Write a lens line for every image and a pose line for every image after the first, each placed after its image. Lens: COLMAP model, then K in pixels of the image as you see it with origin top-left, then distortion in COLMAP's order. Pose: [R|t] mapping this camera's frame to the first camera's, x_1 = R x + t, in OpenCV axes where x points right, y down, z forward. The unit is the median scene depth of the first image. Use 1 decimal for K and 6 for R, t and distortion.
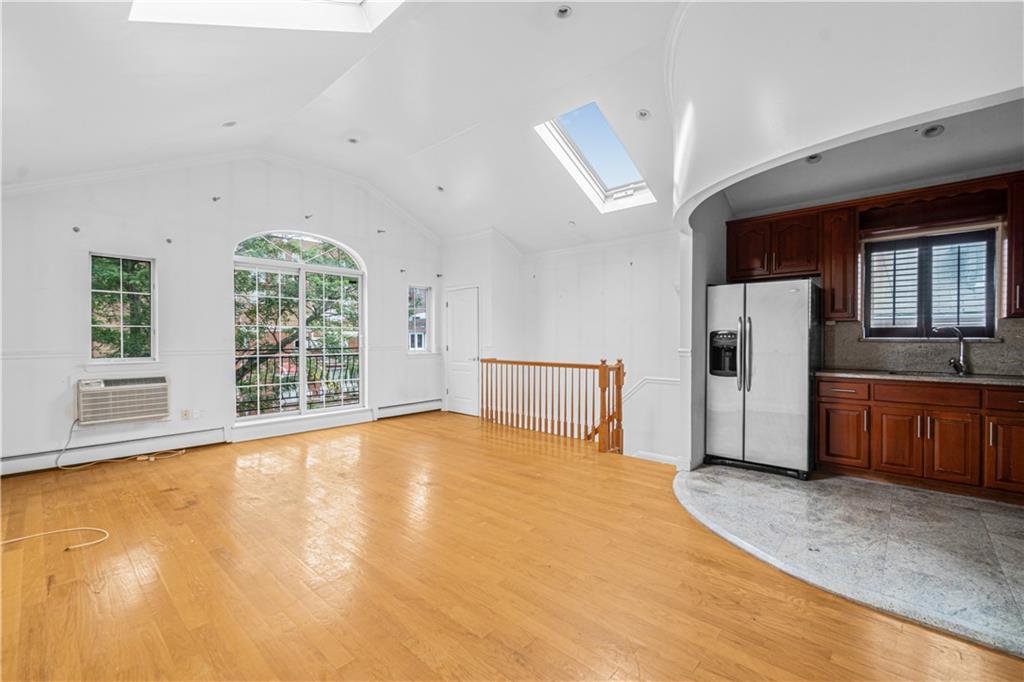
lens RADIAL K [[445.5, 0, 505.8], [0, 445.5, 341.1], [0, 0, 1]] dist [-0.005608, 0.000040]
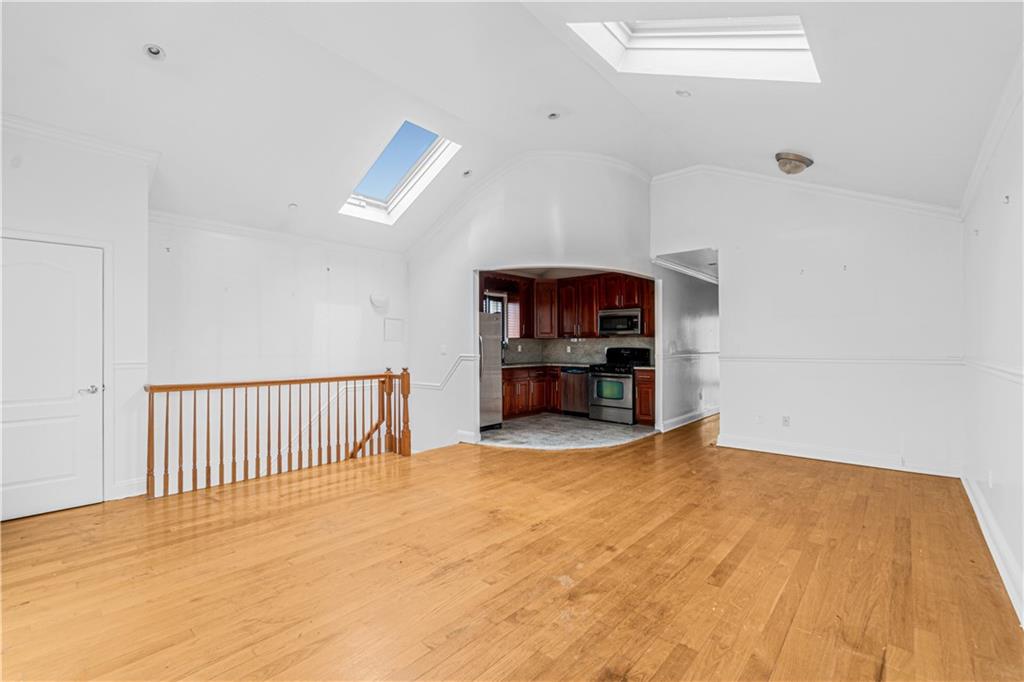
lens RADIAL K [[445.5, 0, 512.7], [0, 445.5, 343.8], [0, 0, 1]] dist [-0.005608, 0.000040]
pose [[-0.015467, 0.008561, 0.999844, -0.812362], [0.006501, 0.999943, -0.008461, -0.005073], [-0.999859, 0.006369, -0.015522, 0.746501]]
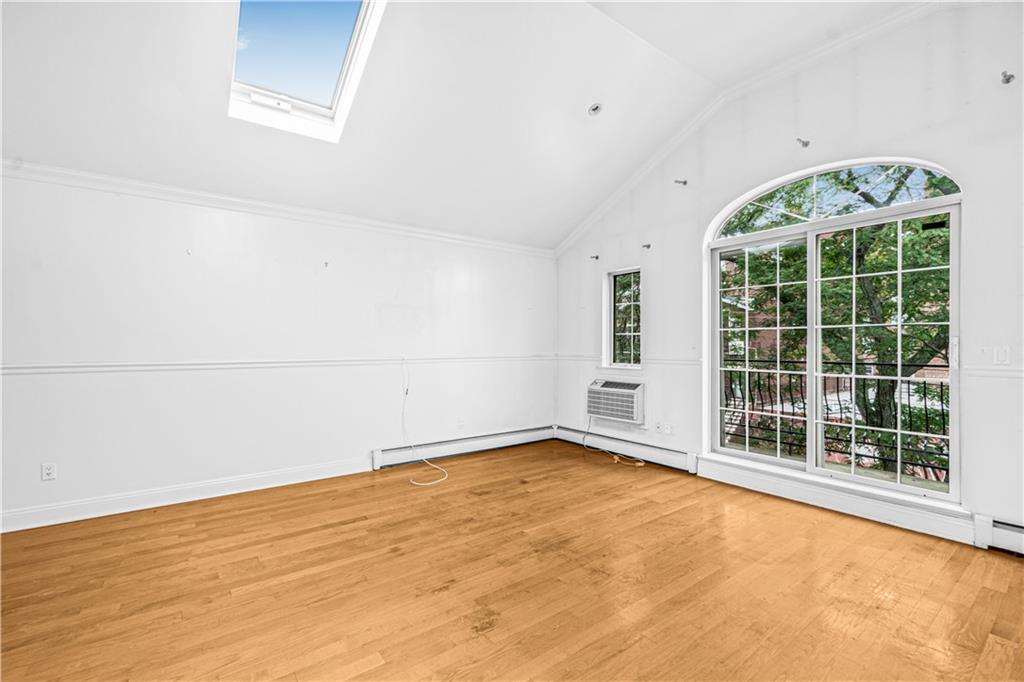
lens RADIAL K [[445.5, 0, 508.3], [0, 445.5, 342.6], [0, 0, 1]] dist [-0.005608, 0.000040]
pose [[-0.199688, -0.000692, -0.979859, 0.257951], [-0.004439, 0.999990, 0.000198, -0.011948], [0.979850, 0.004389, -0.199689, 0.864874]]
